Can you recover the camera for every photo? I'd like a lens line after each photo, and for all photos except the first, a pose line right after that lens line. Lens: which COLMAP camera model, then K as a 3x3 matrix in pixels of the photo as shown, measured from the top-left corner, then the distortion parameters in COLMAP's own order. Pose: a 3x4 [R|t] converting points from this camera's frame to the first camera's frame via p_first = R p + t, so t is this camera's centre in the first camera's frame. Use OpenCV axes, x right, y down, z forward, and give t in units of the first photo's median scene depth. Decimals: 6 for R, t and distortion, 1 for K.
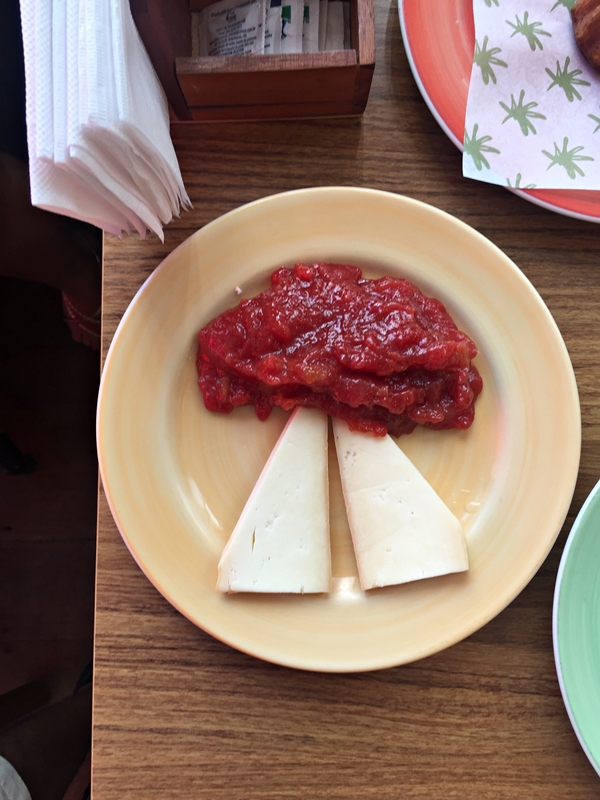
lens RADIAL K [[685.7, 0, 300.5], [0, 685.7, 394.4], [0, 0, 1]] dist [0.016942, -0.031214]
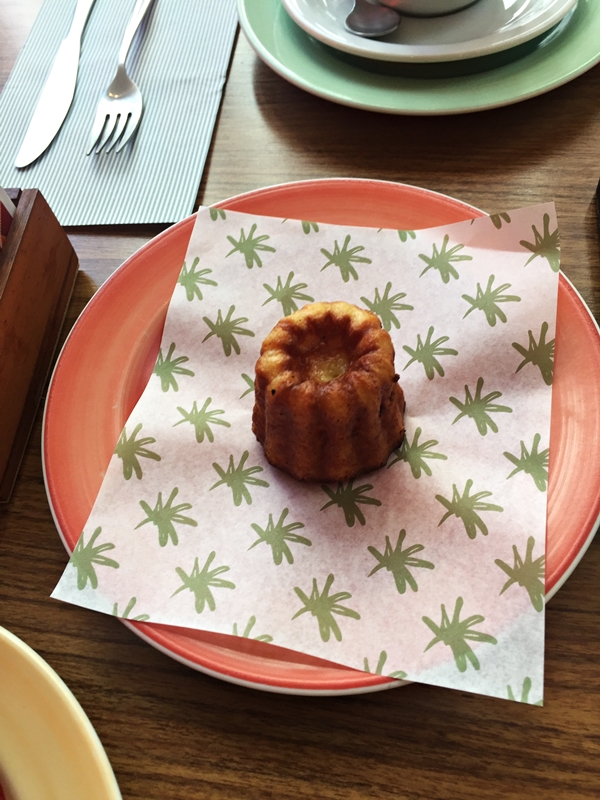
lens RADIAL K [[685.7, 0, 300.7], [0, 685.7, 396.4], [0, 0, 1]] dist [0.016942, -0.031214]
pose [[0.984564, 0.039713, -0.170461, 0.599580], [-0.109795, 0.898598, -0.424813, -0.217842], [0.136305, 0.436971, 0.889088, 0.269018]]
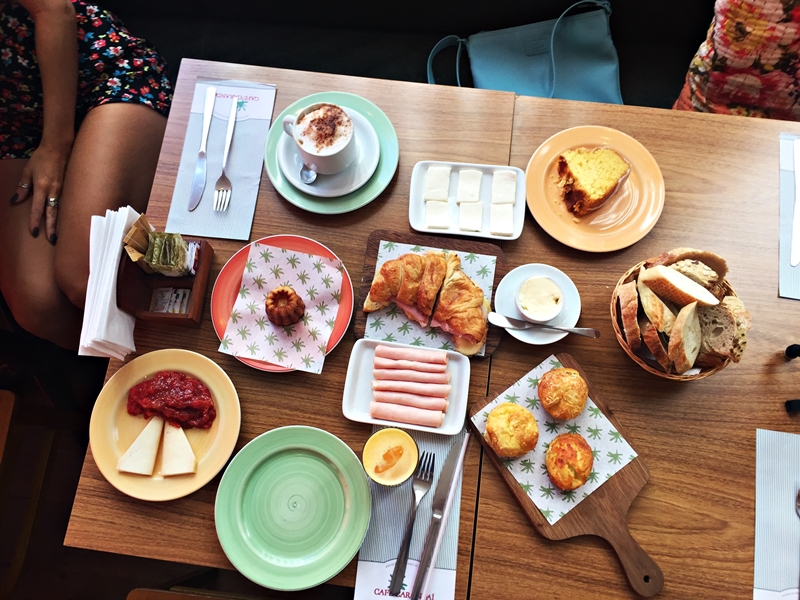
lens RADIAL K [[685.7, 0, 424.5], [0, 685.7, 287.1], [0, 0, 1]] dist [0.016942, -0.031214]
pose [[0.993309, 0.110491, -0.033610, 1.256442], [-0.115298, 0.965497, -0.233499, 0.041992], [0.006651, 0.235811, 0.971776, -2.202060]]
